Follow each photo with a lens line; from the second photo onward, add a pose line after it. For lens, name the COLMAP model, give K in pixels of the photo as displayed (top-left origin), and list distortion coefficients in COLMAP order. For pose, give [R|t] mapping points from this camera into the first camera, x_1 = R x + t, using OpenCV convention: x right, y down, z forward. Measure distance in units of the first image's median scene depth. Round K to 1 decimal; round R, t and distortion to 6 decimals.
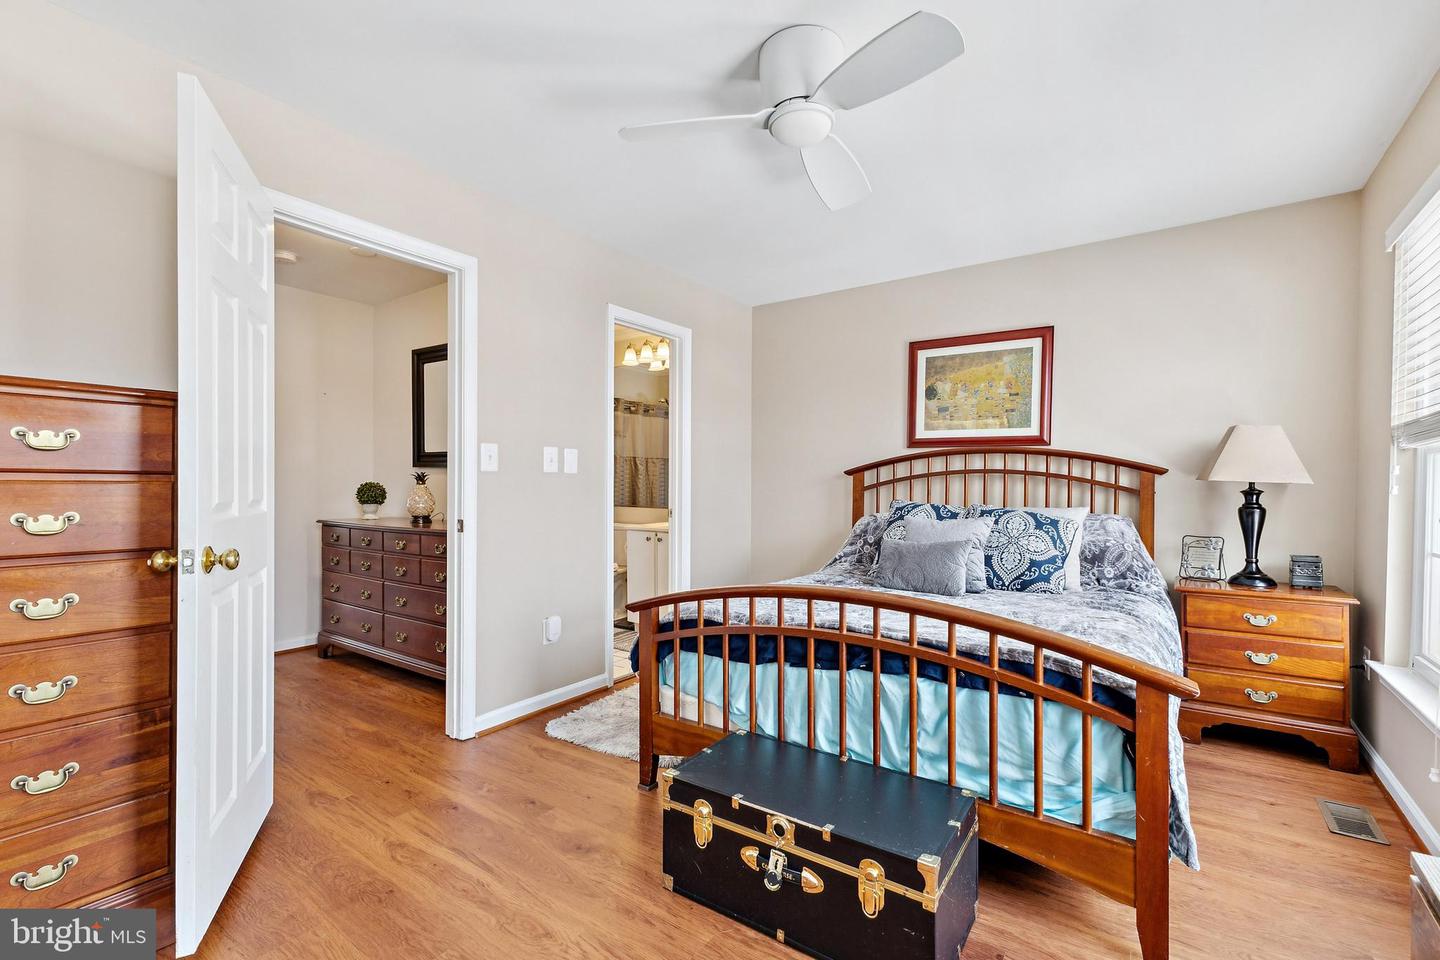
lens RADIAL K [[633.9, 0, 712.2], [0, 633.9, 488.6], [0, 0, 1]] dist [0.011904, -0.000248]
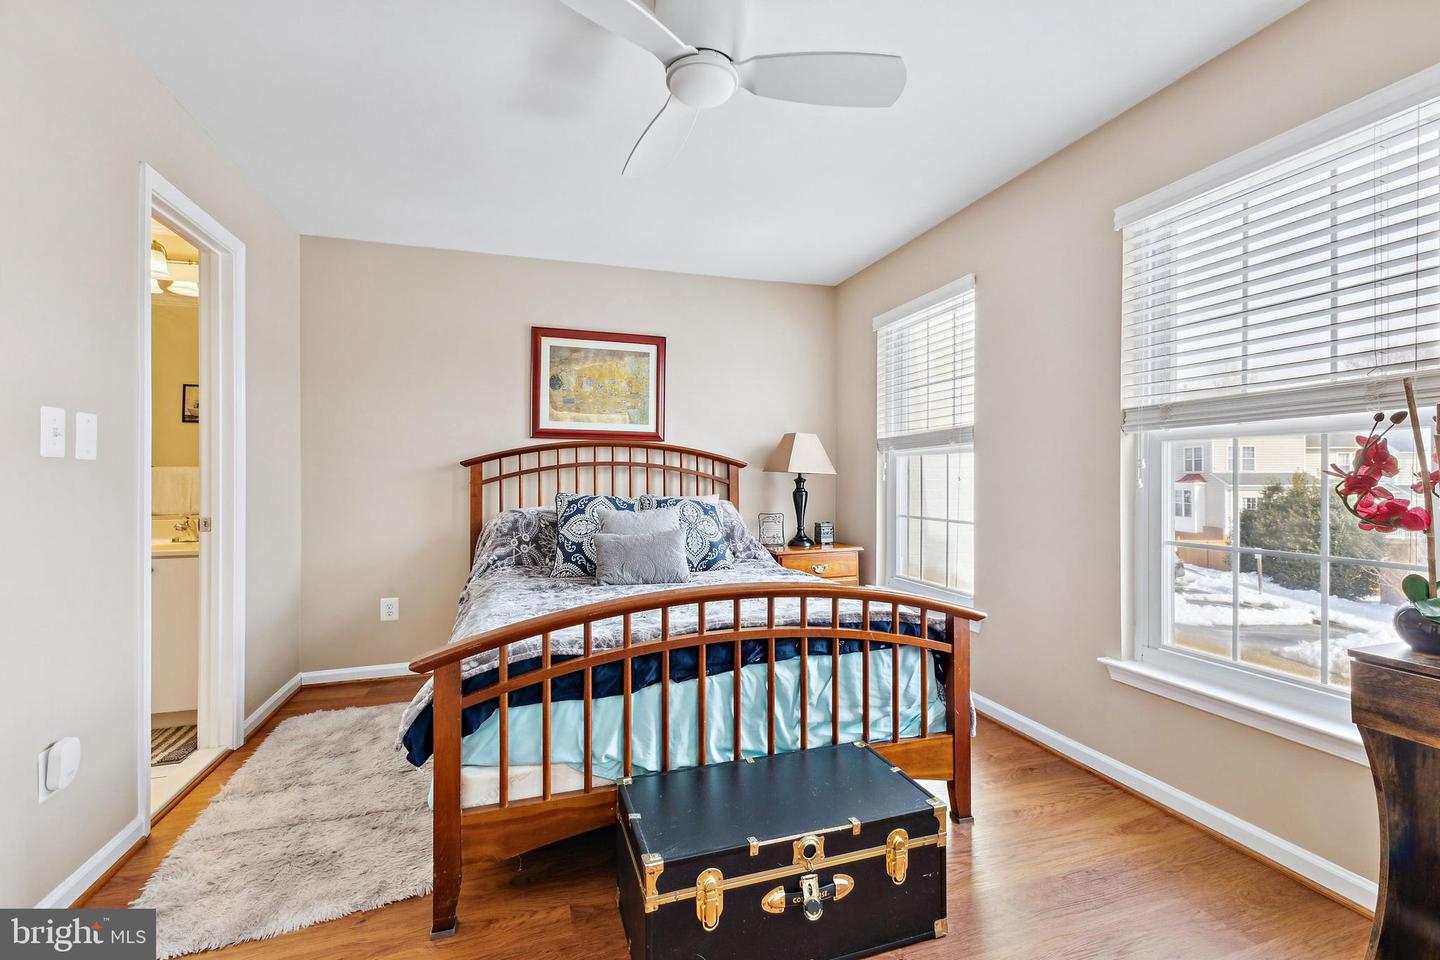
lens RADIAL K [[633.9, 0, 717.6], [0, 633.9, 473.2], [0, 0, 1]] dist [0.011904, -0.000248]
pose [[0.595868, -0.002115, 0.803079, -0.404935], [0.011593, 0.999915, -0.005968, -0.004309], [-0.802999, 0.012866, 0.595842, 0.311397]]
